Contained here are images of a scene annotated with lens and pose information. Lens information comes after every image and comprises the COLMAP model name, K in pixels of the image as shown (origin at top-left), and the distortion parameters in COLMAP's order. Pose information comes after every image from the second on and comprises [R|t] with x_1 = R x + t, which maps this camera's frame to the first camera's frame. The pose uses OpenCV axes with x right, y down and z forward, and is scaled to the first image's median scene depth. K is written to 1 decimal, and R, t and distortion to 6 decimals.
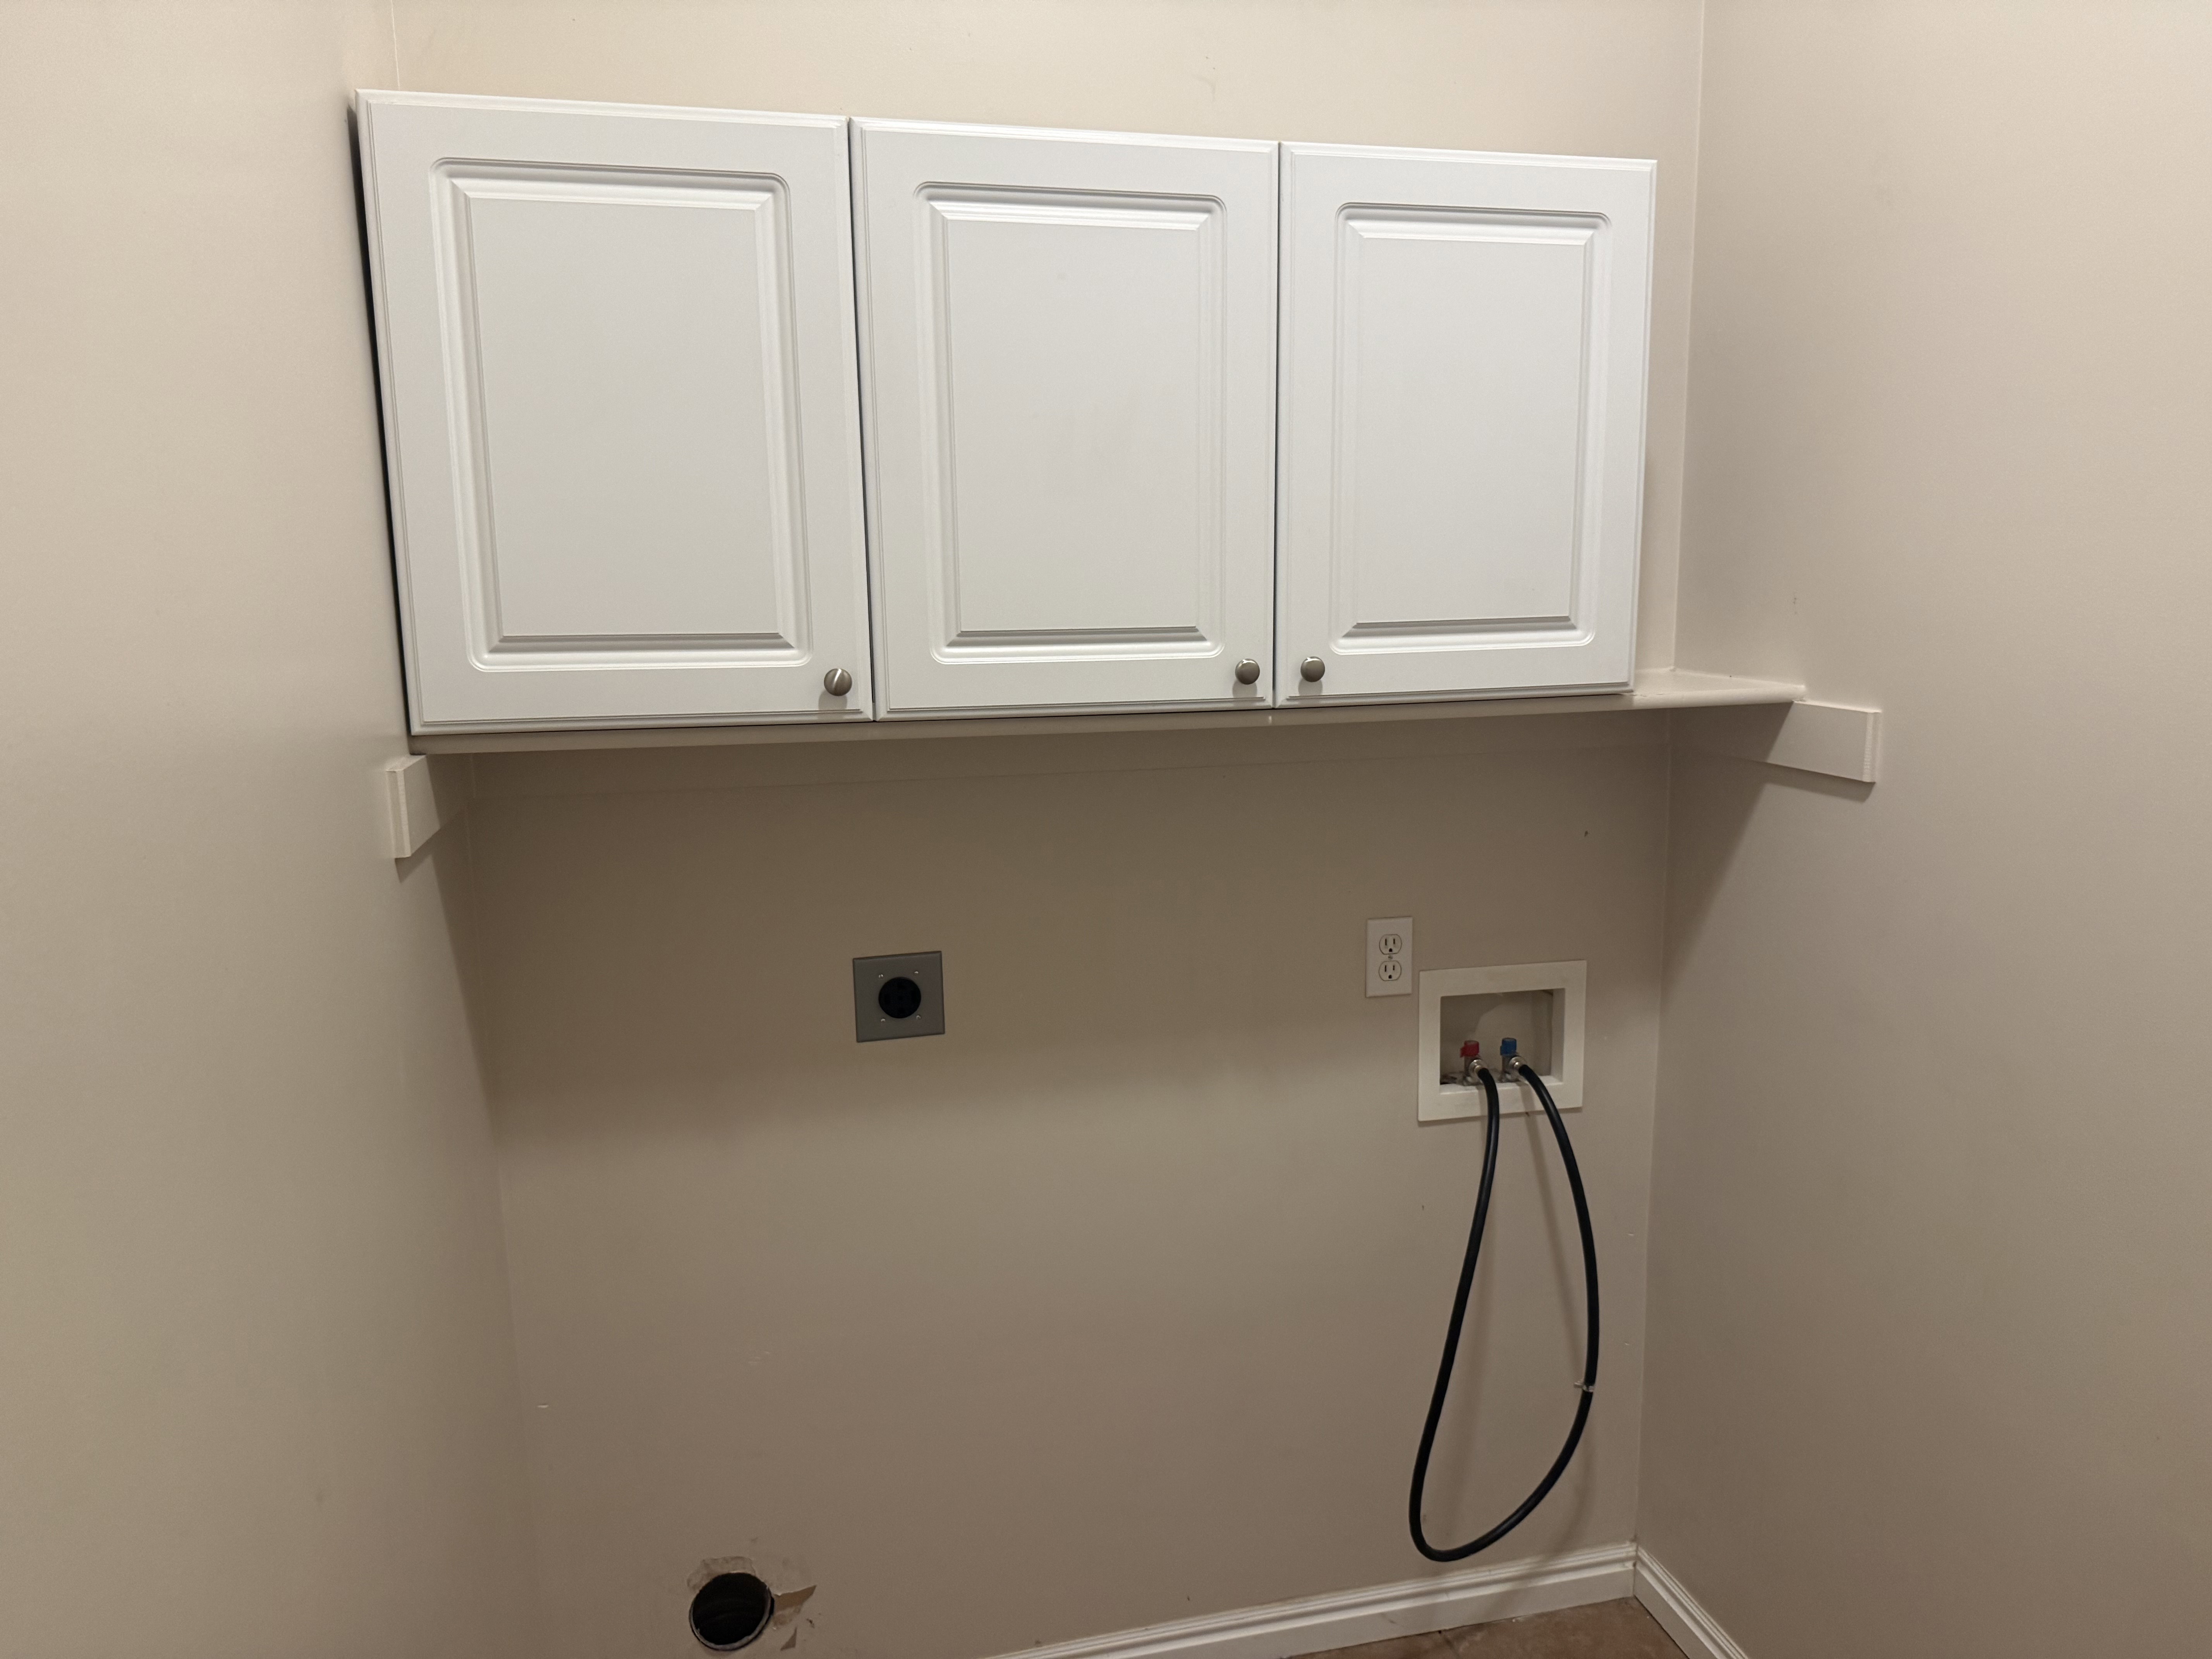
lens RADIAL K [[1547.9, 0, 1123.7], [0, 1547.9, 835.7], [0, 0, 1]] dist [0.052148, -0.050195]
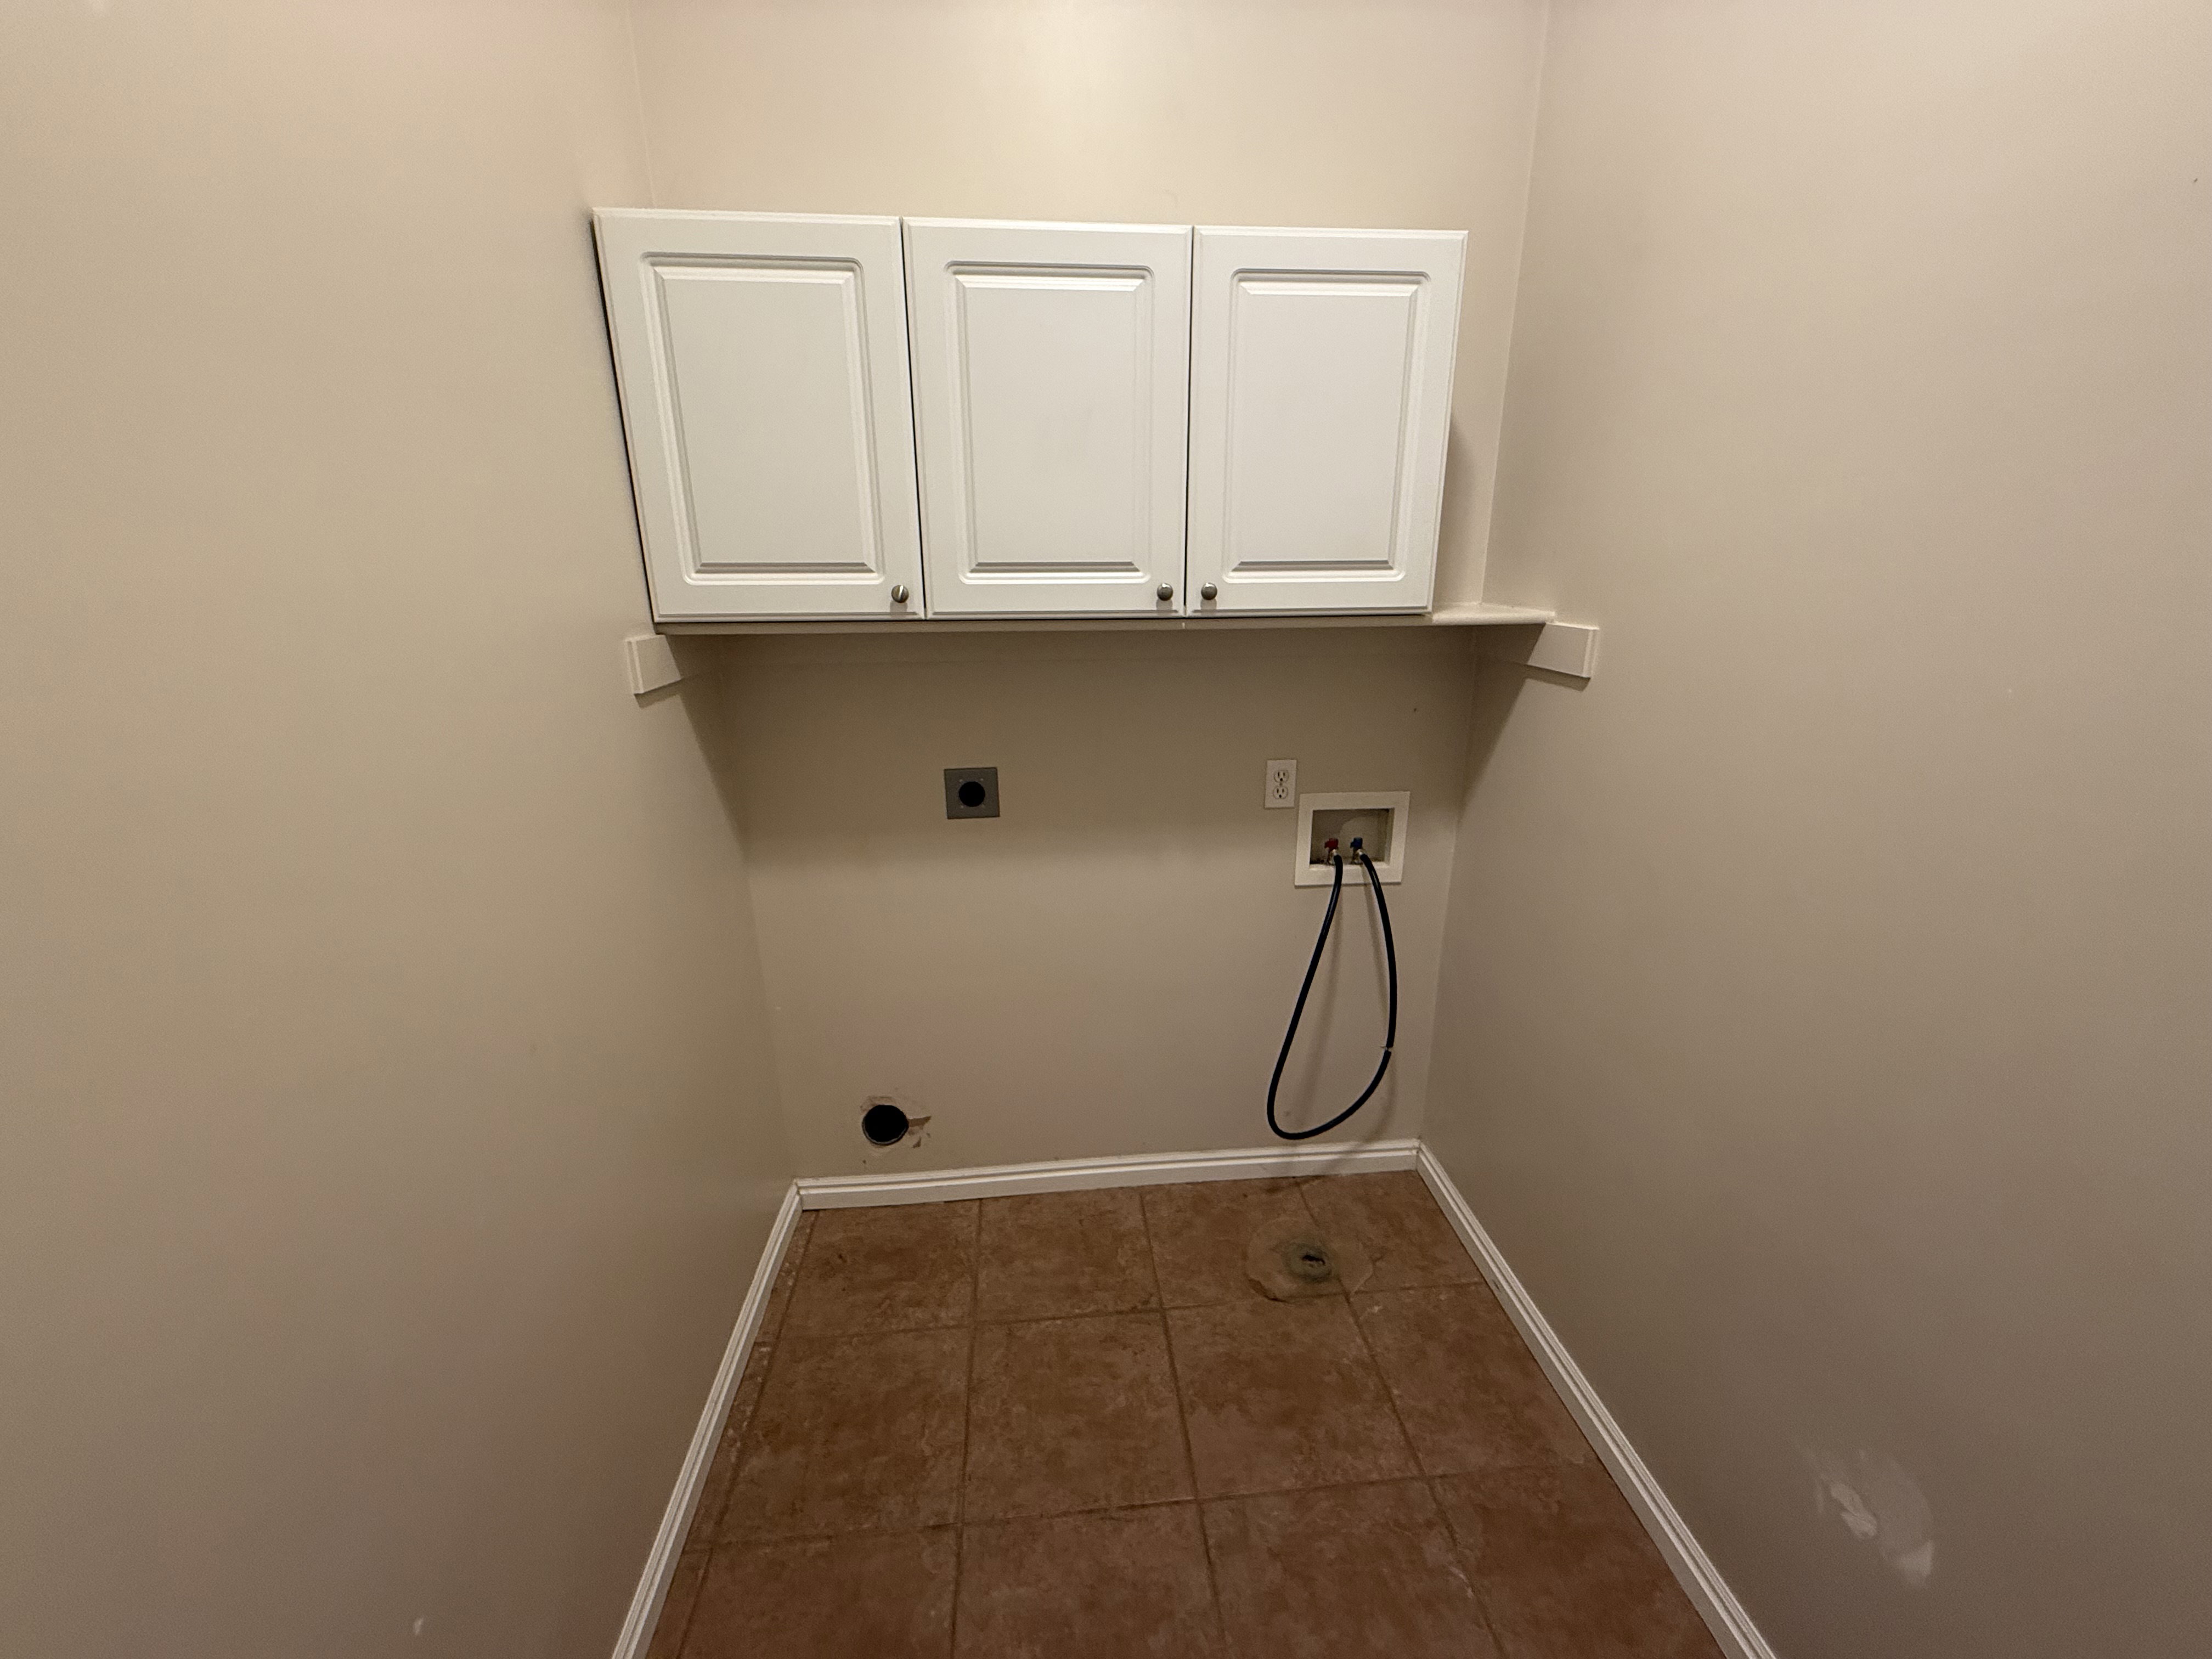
lens RADIAL K [[878.5, 0, 1114.7], [0, 878.5, 830.8], [0, 0, 1]] dist [0.008032, 0.000079]
pose [[0.988018, 0.052128, -0.145267, 0.158958], [-0.033217, 0.990998, 0.129693, 0.016515], [0.150720, -0.123314, 0.980855, 0.086822]]
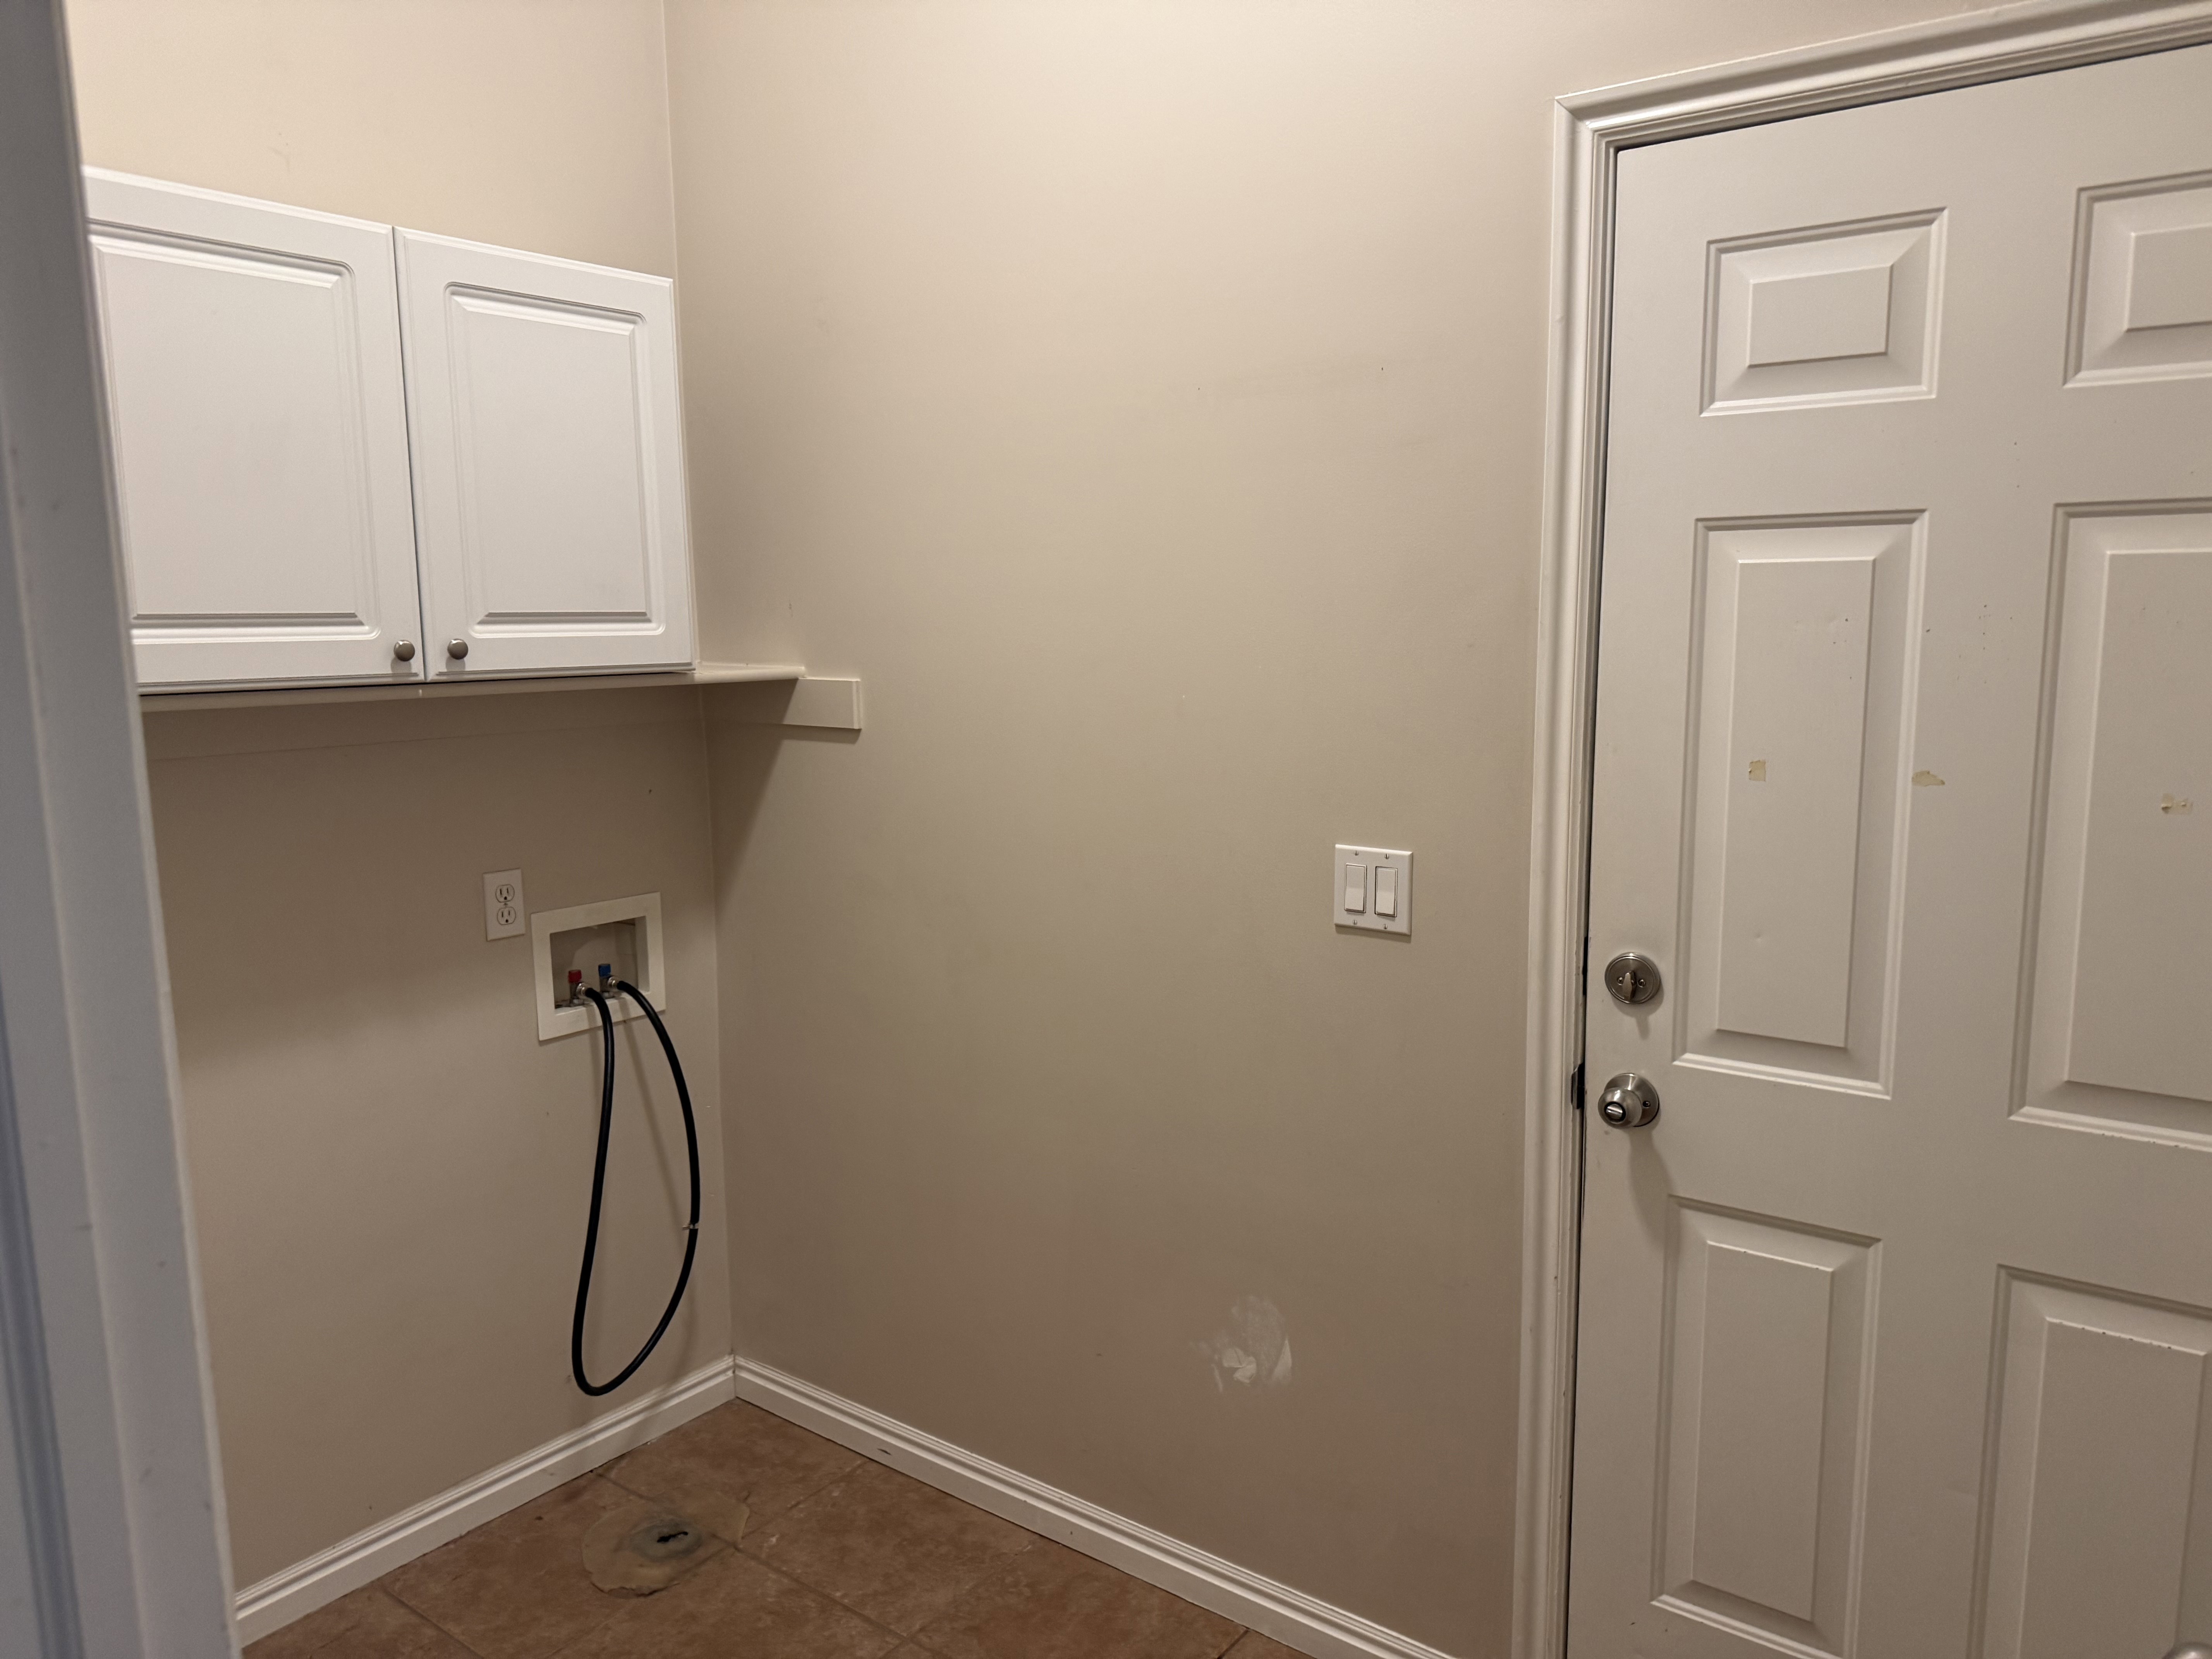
lens RADIAL K [[1549.5, 0, 1095.8], [0, 1549.5, 816.5], [0, 0, 1]] dist [0.054717, -0.072068]
pose [[0.782910, -0.076871, 0.617368, -0.239029], [0.106422, 0.994258, -0.011158, 0.084891], [-0.612965, 0.074437, 0.786595, -0.255376]]
